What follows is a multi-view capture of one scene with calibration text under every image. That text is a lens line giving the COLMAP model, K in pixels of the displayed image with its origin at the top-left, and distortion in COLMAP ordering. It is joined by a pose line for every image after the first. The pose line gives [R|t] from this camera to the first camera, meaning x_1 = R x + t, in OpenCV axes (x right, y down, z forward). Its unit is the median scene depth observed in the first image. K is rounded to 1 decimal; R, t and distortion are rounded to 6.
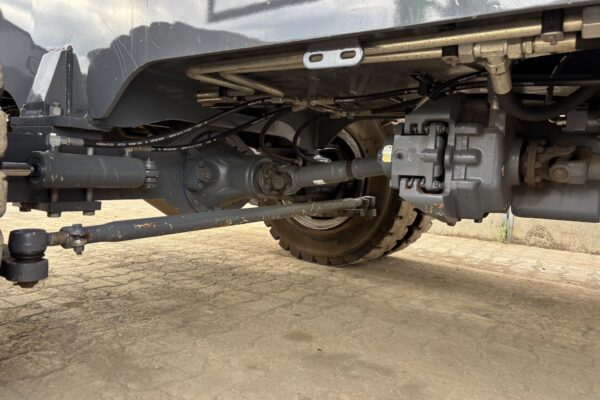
lens RADIAL K [[452.1, 0, 300.0], [0, 452.1, 200.0], [0, 0, 1]] dist [0.045516, -0.069047]
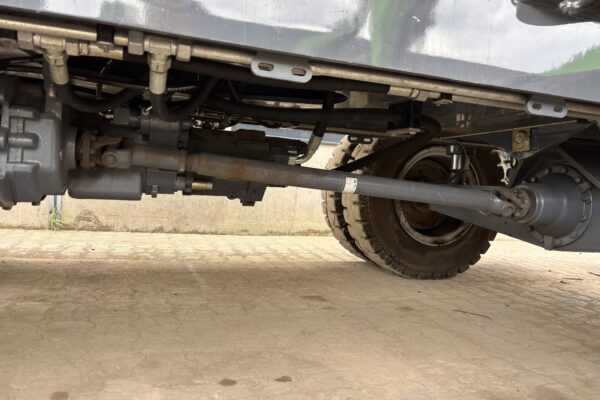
lens RADIAL K [[452.1, 0, 300.0], [0, 452.1, 200.0], [0, 0, 1]] dist [0.045516, -0.069047]
pose [[0.597183, -0.039740, 0.801120, -0.078667], [0.018485, 0.999188, 0.035786, 0.012659], [-0.801892, -0.006562, 0.597433, -0.091808]]
